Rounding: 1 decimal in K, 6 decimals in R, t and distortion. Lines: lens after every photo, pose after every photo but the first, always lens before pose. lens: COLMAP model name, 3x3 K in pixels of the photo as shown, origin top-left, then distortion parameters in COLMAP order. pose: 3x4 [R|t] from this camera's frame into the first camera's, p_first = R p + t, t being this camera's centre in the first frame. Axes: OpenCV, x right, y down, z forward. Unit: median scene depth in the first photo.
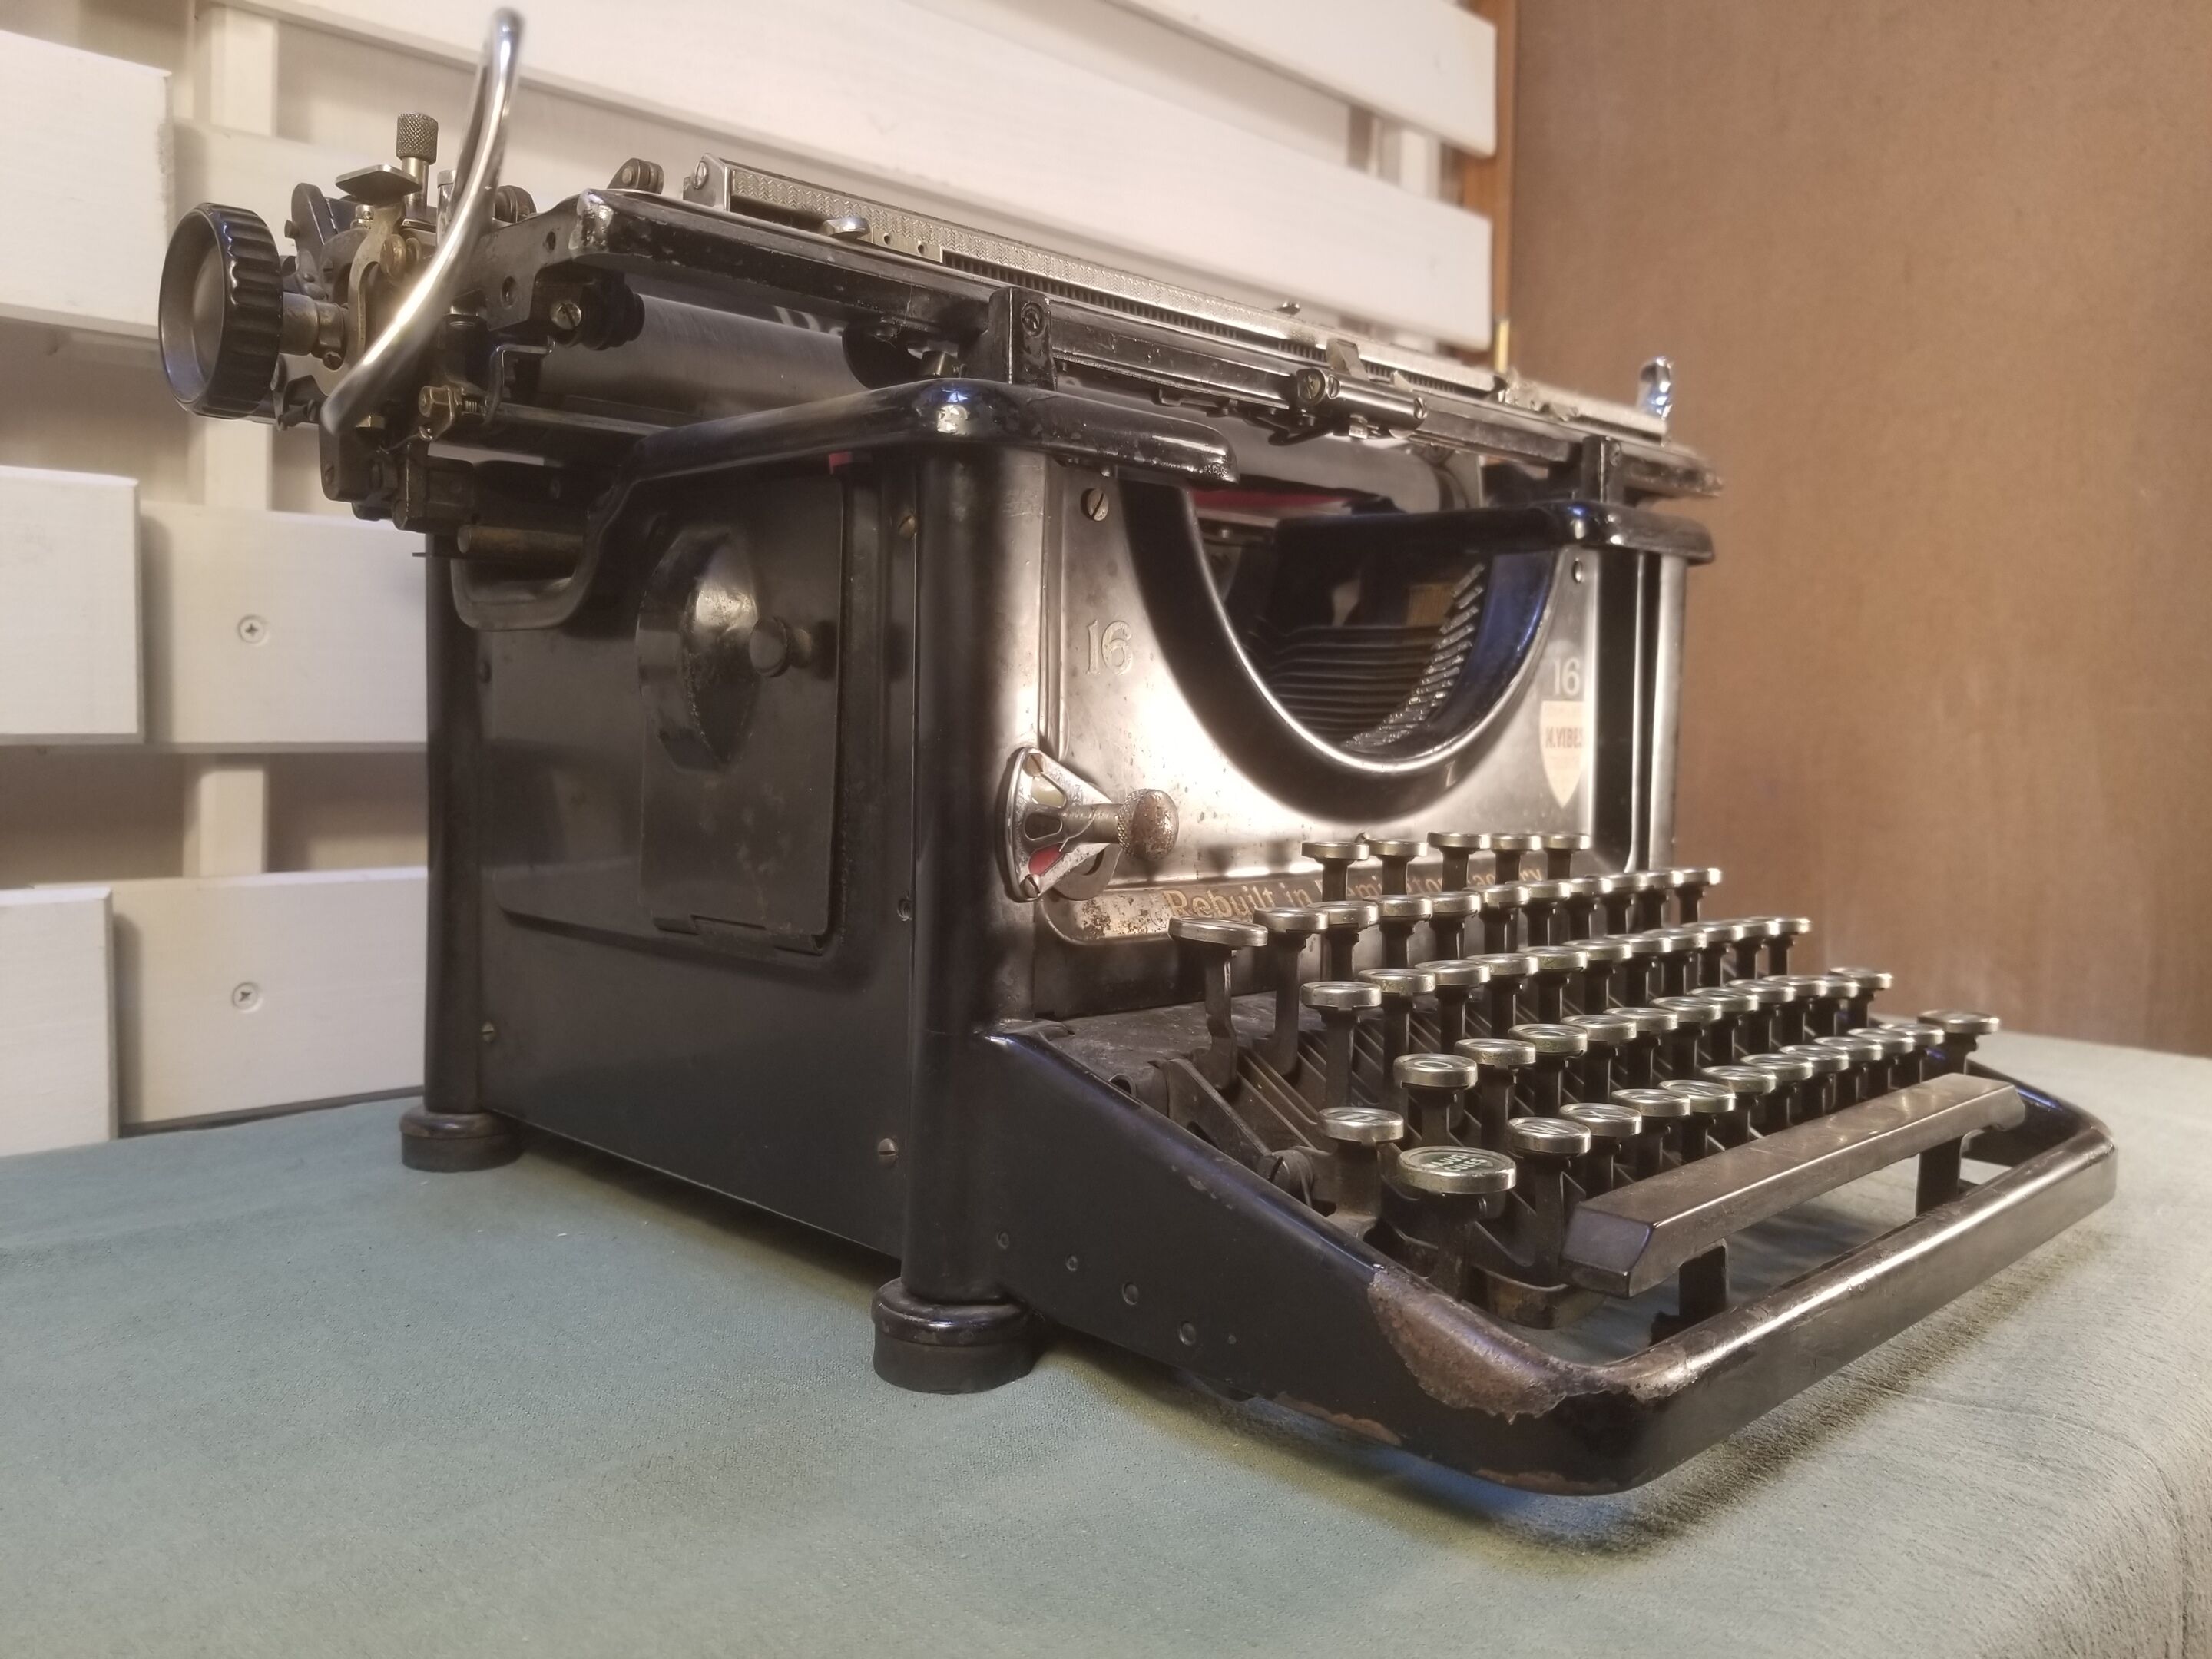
lens RADIAL K [[1727.3, 0, 1109.3], [0, 1727.3, 821.0], [0, 0, 1]] dist [0.029851, -0.050906]
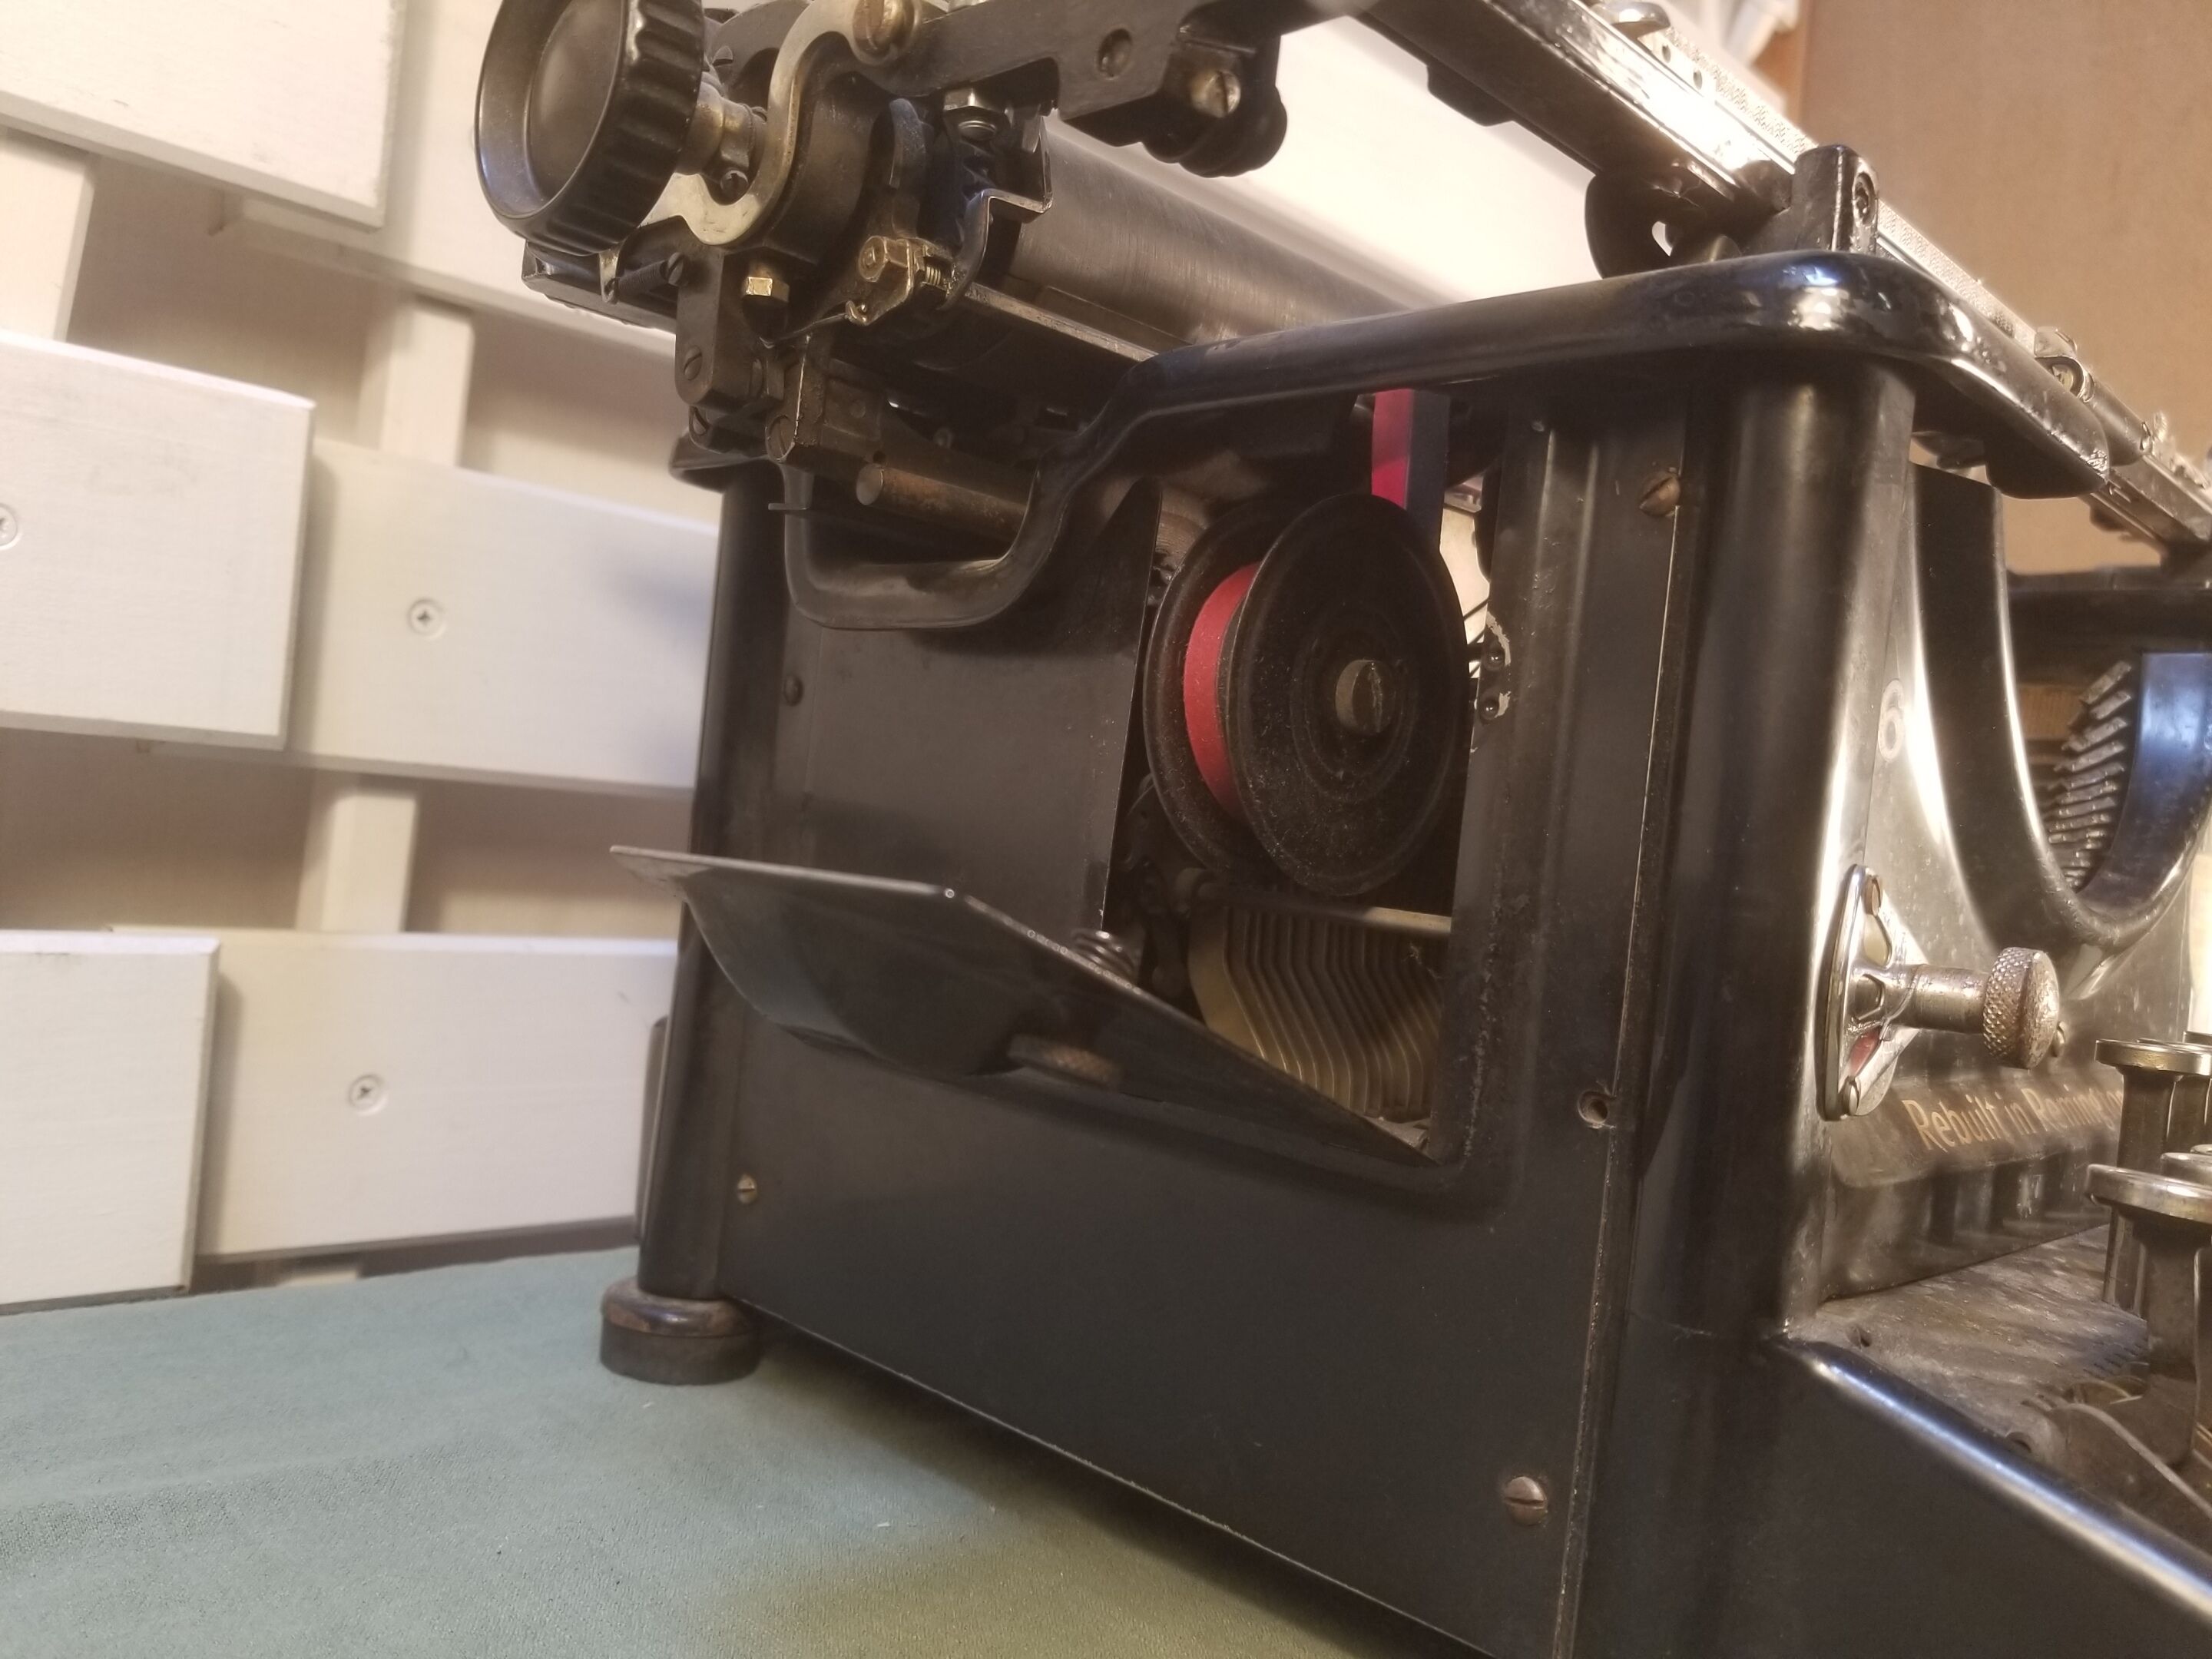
lens RADIAL K [[1727.3, 0, 1105.0], [0, 1727.3, 836.9], [0, 0, 1]] dist [0.029851, -0.050906]
pose [[0.996383, 0.084812, 0.005369, -0.222957], [-0.084435, 0.995149, -0.050498, 0.000261], [-0.009626, 0.049862, 0.998710, 0.273584]]
